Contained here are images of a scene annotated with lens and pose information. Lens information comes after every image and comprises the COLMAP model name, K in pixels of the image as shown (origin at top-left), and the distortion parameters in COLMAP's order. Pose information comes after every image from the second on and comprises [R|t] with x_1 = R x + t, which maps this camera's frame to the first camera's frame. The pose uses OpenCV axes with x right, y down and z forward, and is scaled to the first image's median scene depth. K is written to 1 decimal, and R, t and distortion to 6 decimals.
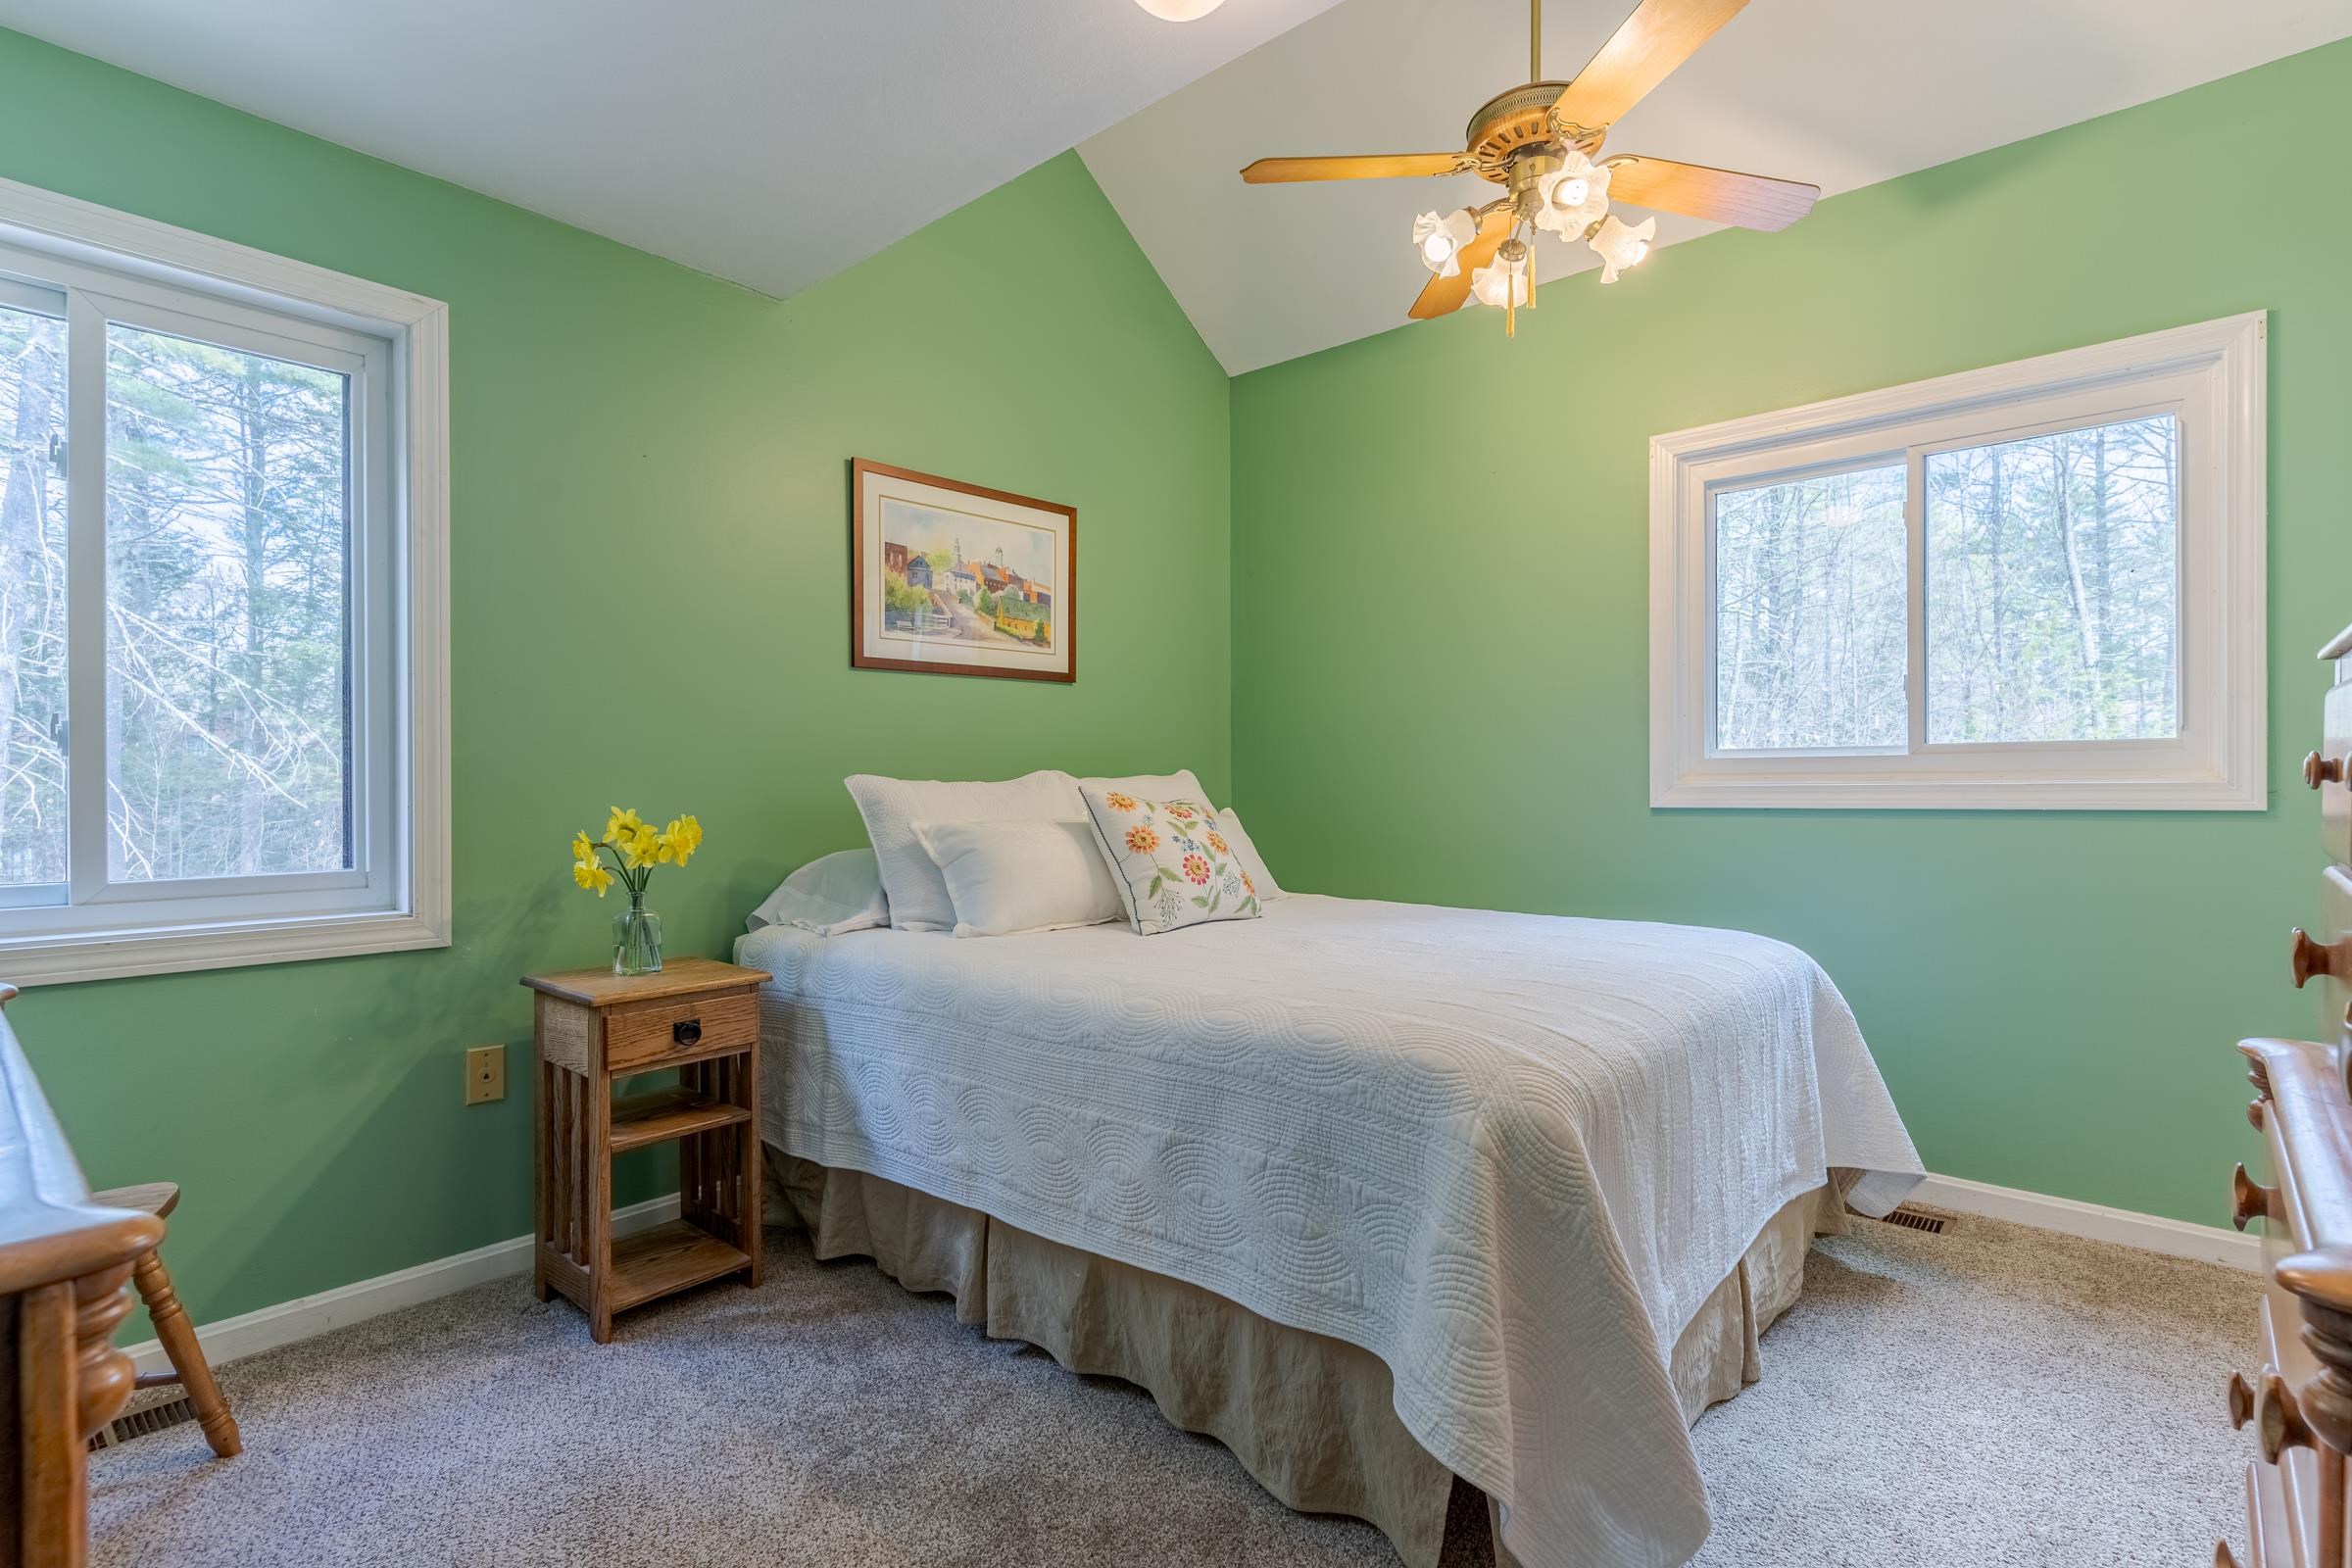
lens RADIAL K [[1120.7, 0, 1180.7], [0, 1120.7, 784.0], [0, 0, 1]] dist [0.002346, -0.001925]
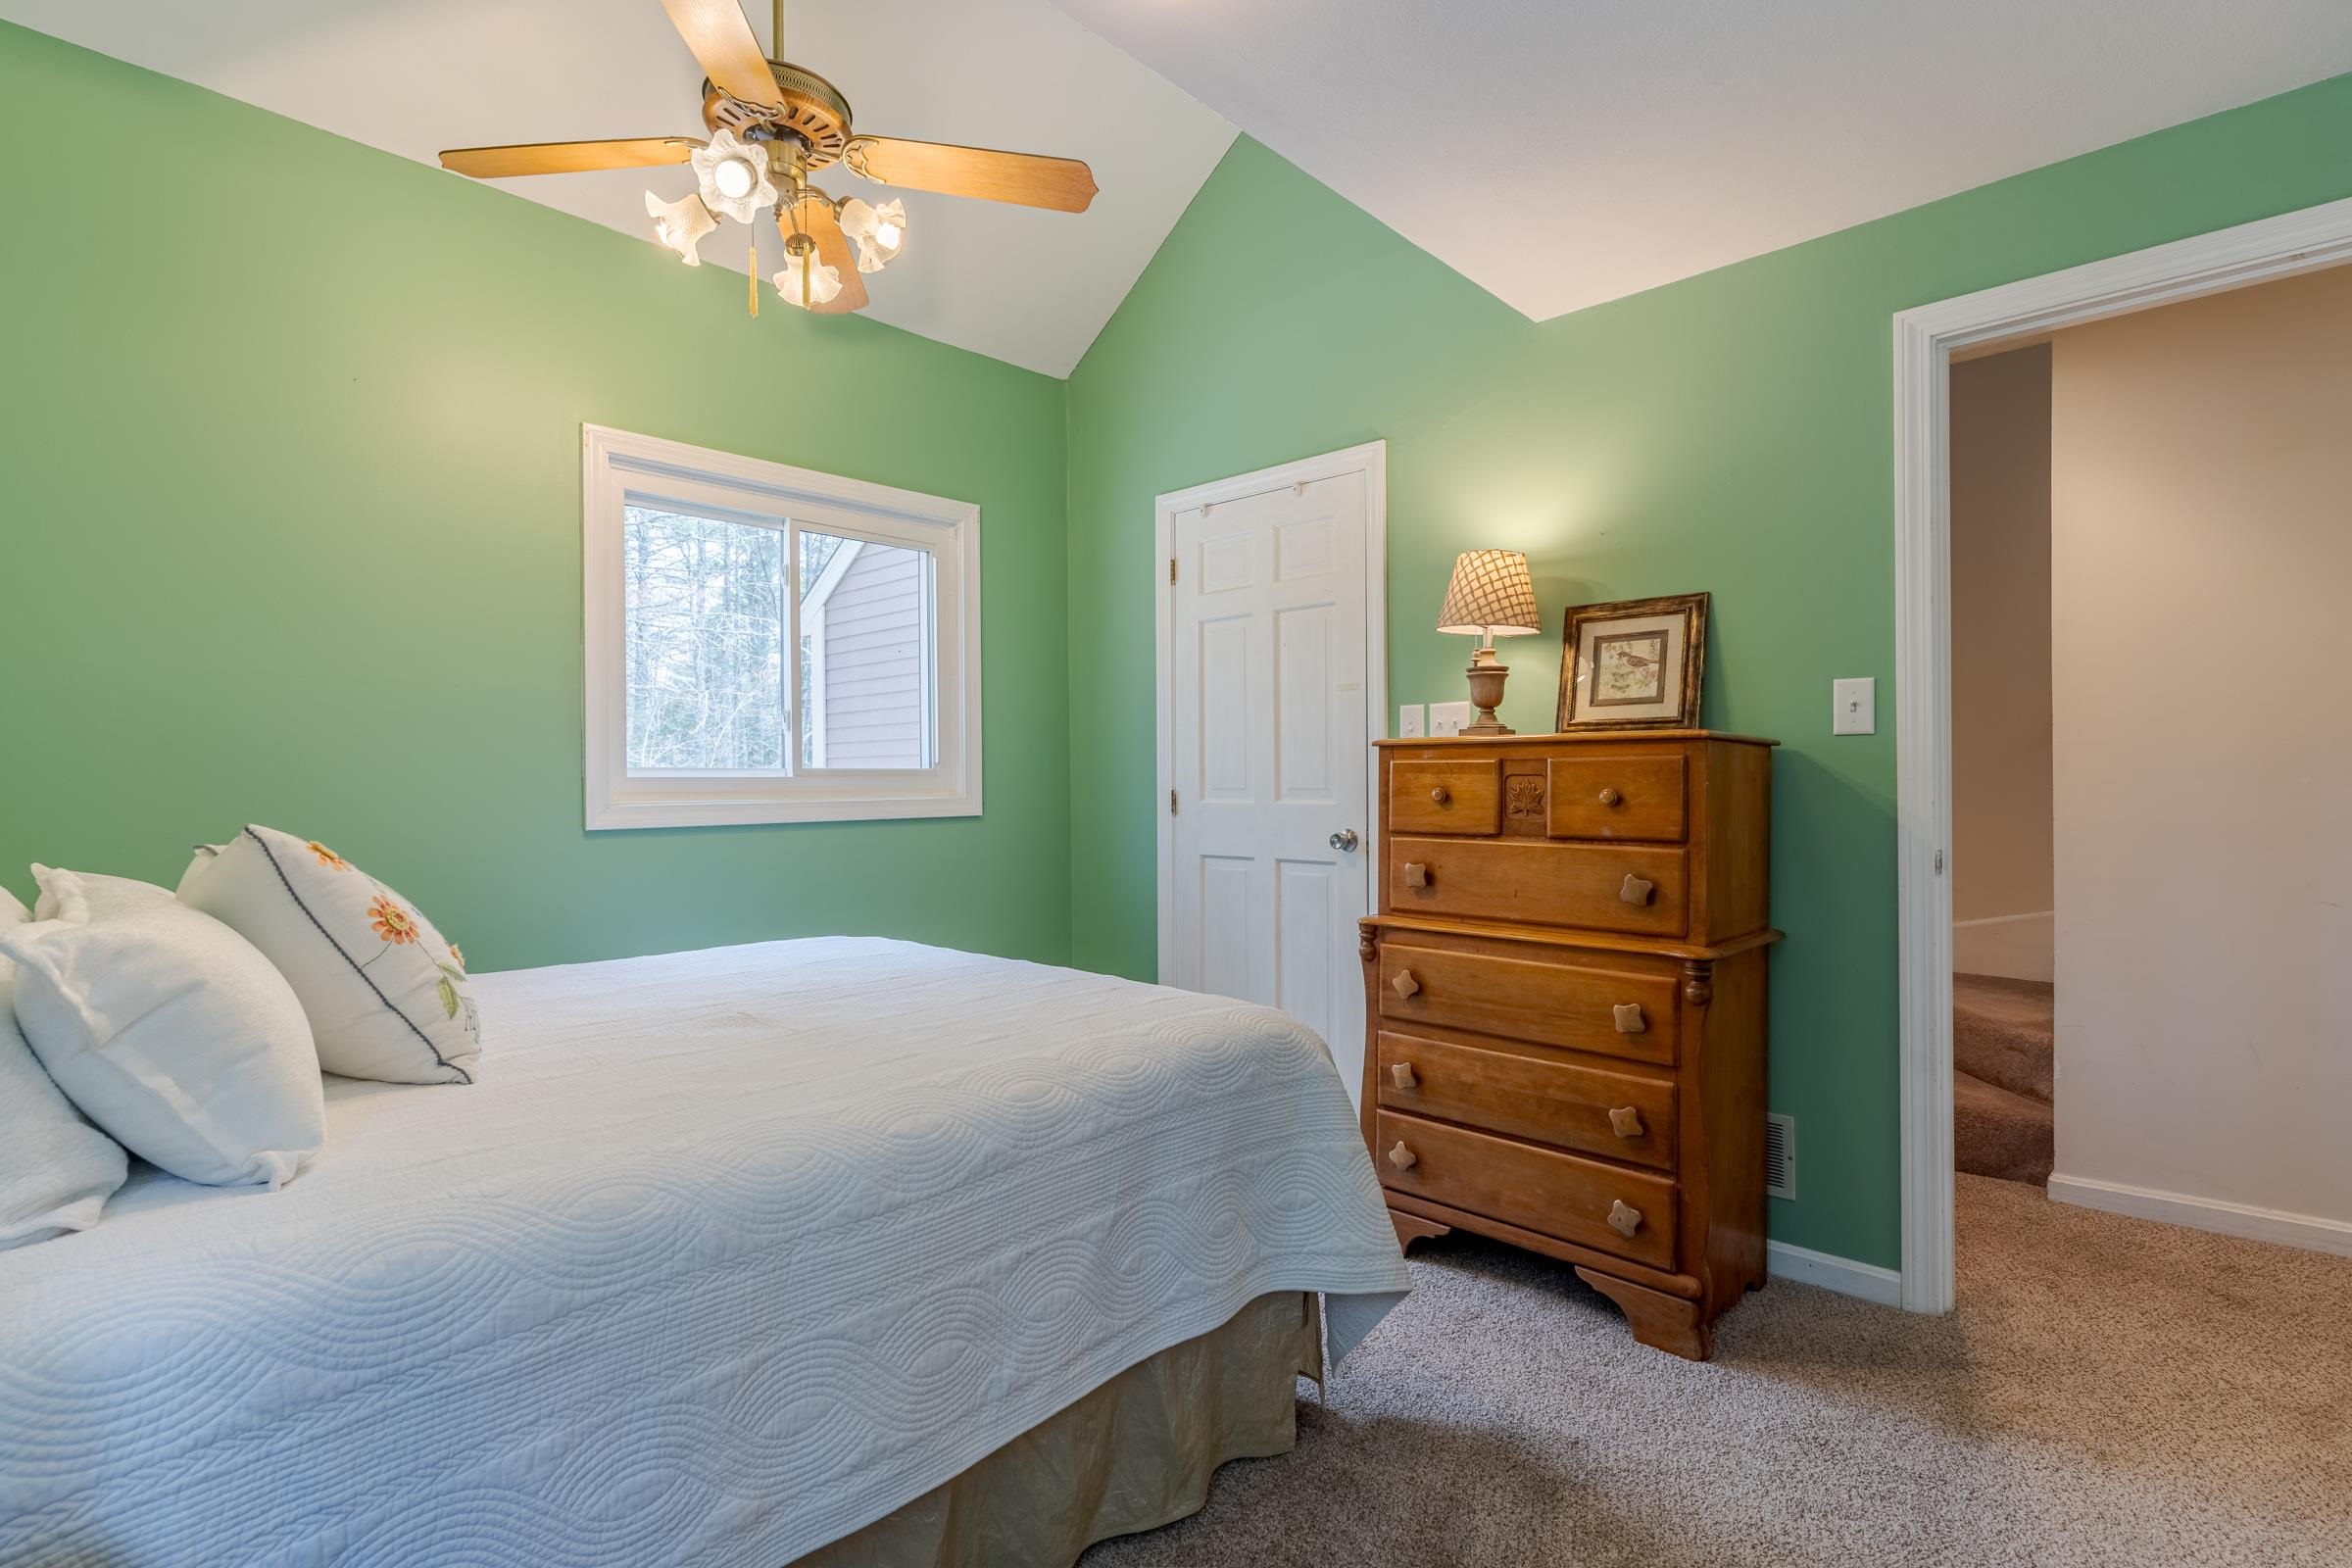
lens RADIAL K [[1120.7, 0, 1176.2], [0, 1120.7, 779.4], [0, 0, 1]] dist [0.002346, -0.001925]
pose [[0.035027, 0.008576, 0.999350, -0.741838], [0.004472, 0.999952, -0.008738, -0.015615], [-0.999376, 0.004775, 0.034987, 0.771577]]
